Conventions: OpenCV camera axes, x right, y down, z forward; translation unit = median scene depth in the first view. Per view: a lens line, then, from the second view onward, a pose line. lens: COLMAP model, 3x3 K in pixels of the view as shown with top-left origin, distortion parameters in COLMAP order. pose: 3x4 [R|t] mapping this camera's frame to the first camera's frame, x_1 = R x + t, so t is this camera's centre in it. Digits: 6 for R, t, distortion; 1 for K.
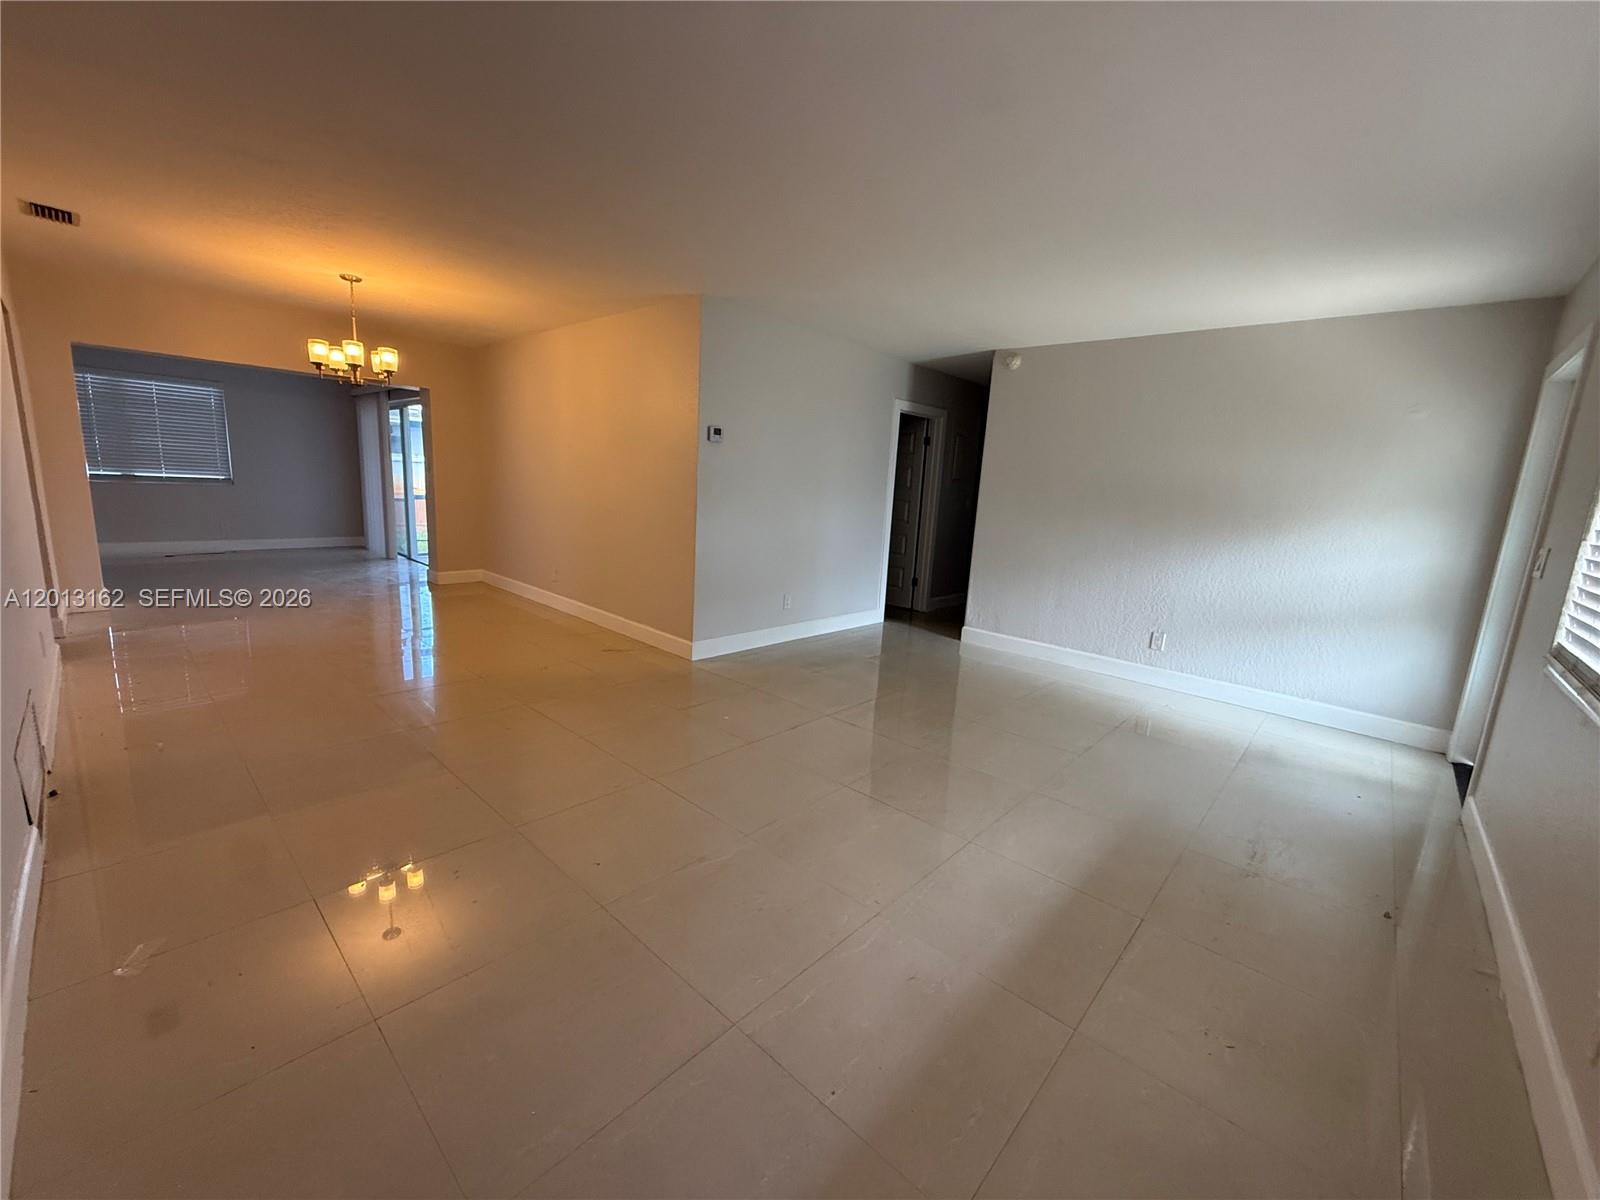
lens RADIAL K [[635.1, 0, 800.0], [0, 635.1, 600.0], [0, 0, 1]] dist [-0.000582, -0.000097]
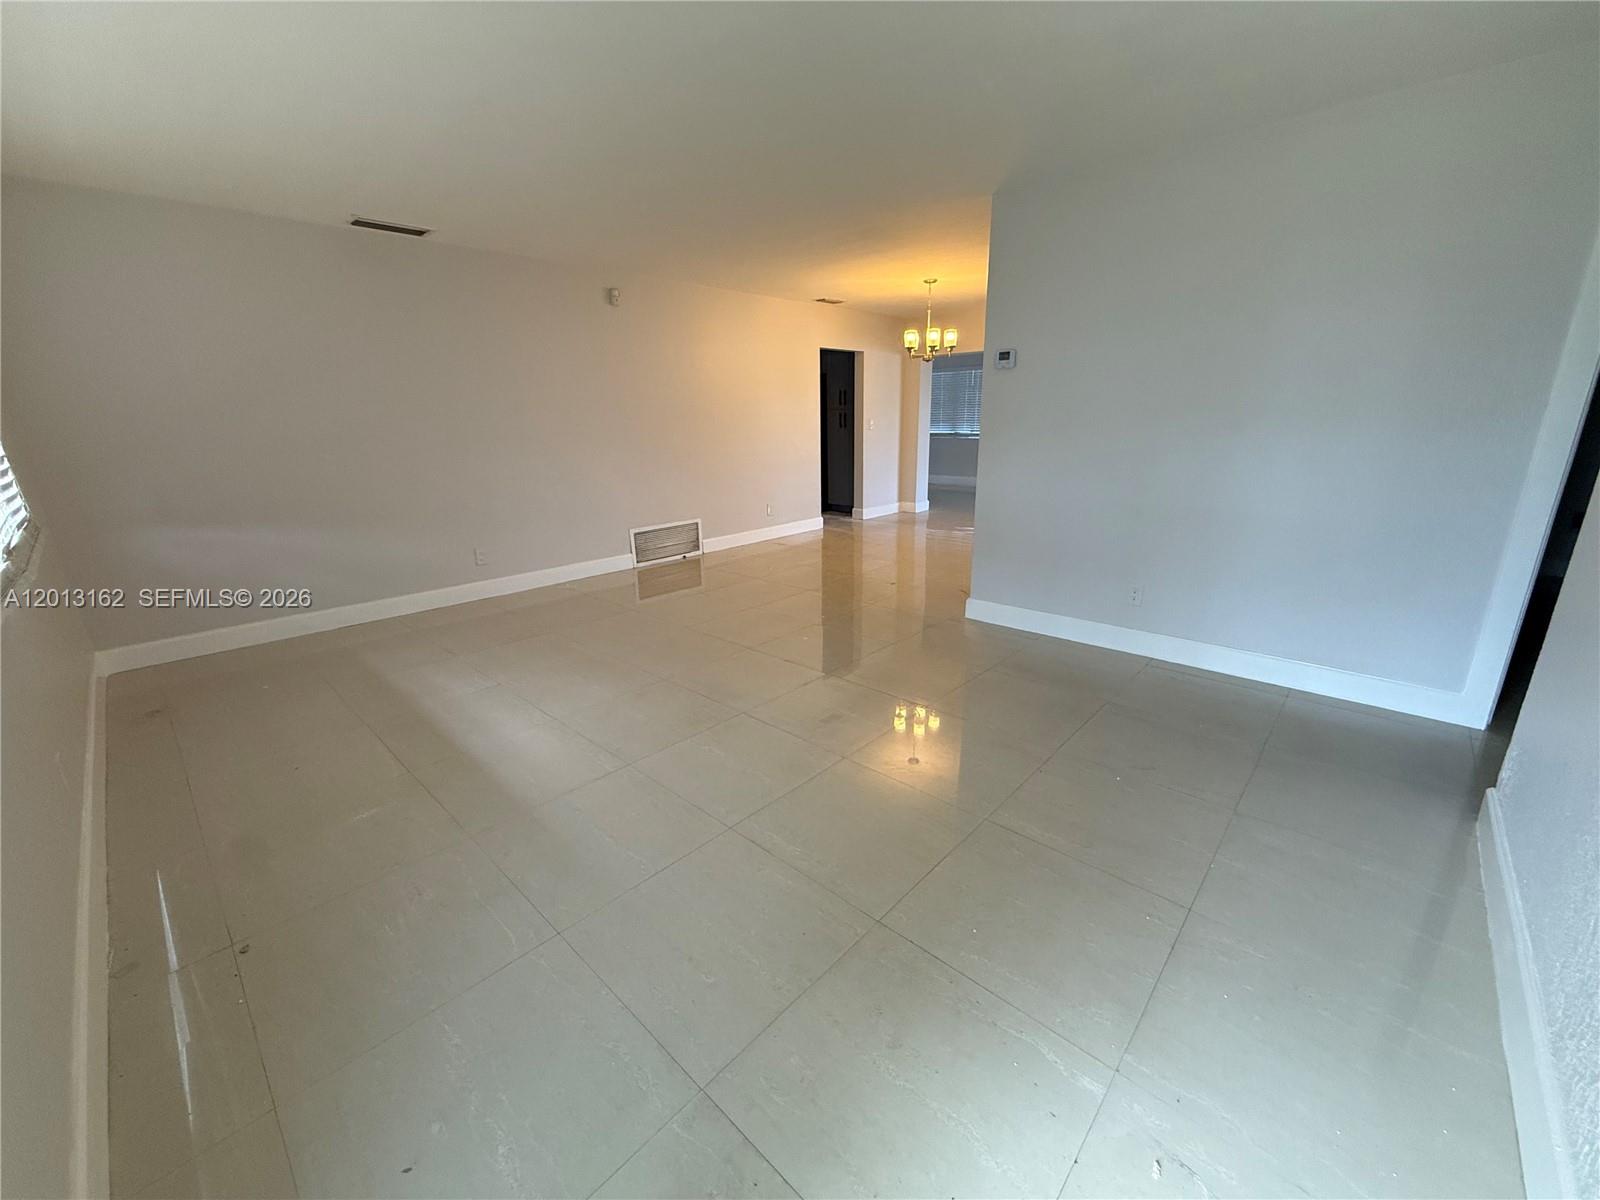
lens RADIAL K [[635.1, 0, 800.0], [0, 635.1, 600.0], [0, 0, 1]] dist [-0.000582, -0.000097]
pose [[-0.002139, 0.221857, -0.975077, 0.682271], [-0.157884, 0.962774, 0.219404, -0.088168], [0.987455, 0.154418, 0.032968, 0.681612]]
